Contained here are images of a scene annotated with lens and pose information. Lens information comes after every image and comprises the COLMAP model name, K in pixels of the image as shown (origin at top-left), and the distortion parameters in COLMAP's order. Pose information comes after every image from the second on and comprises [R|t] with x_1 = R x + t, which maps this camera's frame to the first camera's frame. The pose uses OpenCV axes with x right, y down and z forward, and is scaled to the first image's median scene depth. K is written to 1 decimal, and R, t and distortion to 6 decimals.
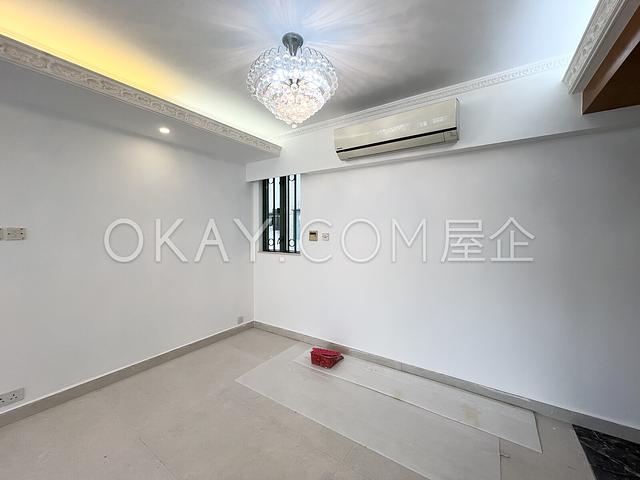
lens RADIAL K [[256.4, 0, 316.0], [0, 256.4, 239.0], [0, 0, 1]] dist [-0.001793, -0.000231]
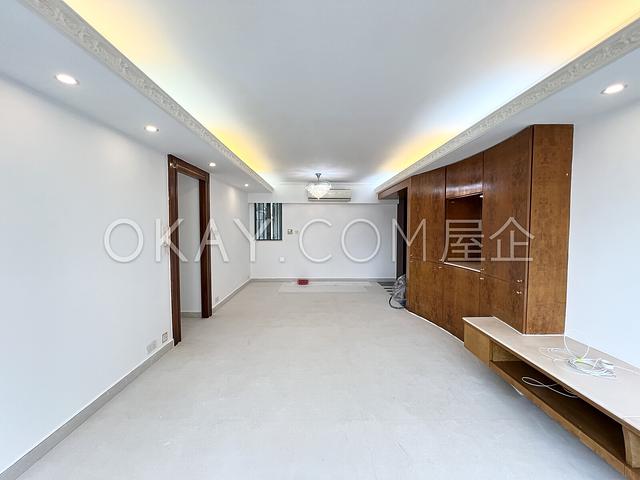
lens RADIAL K [[256.4, 0, 316.0], [0, 256.4, 239.0], [0, 0, 1]] dist [-0.001793, -0.000231]
pose [[0.834830, -0.028515, 0.549769, -1.074090], [0.021943, 0.999588, 0.018526, 0.015281], [-0.550071, -0.003403, 0.835111, -0.979291]]
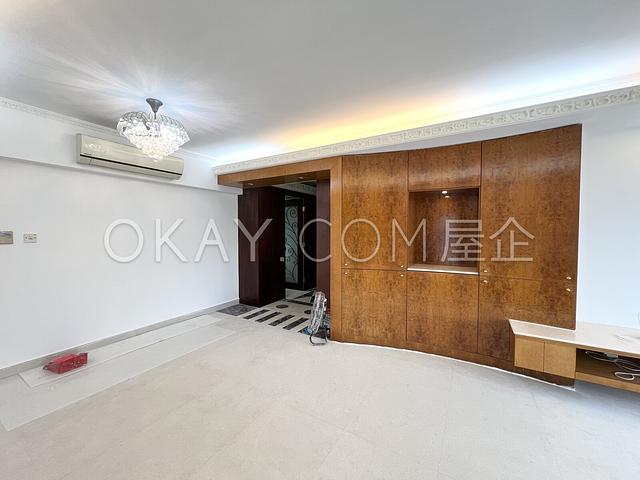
lens RADIAL K [[256.4, 0, 316.0], [0, 256.4, 239.0], [0, 0, 1]] dist [-0.001793, -0.000231]
pose [[-0.045094, -0.038682, 0.998234, -0.870633], [0.036878, 0.998504, 0.040359, -0.005006], [-0.998302, 0.038633, -0.043600, 0.086235]]
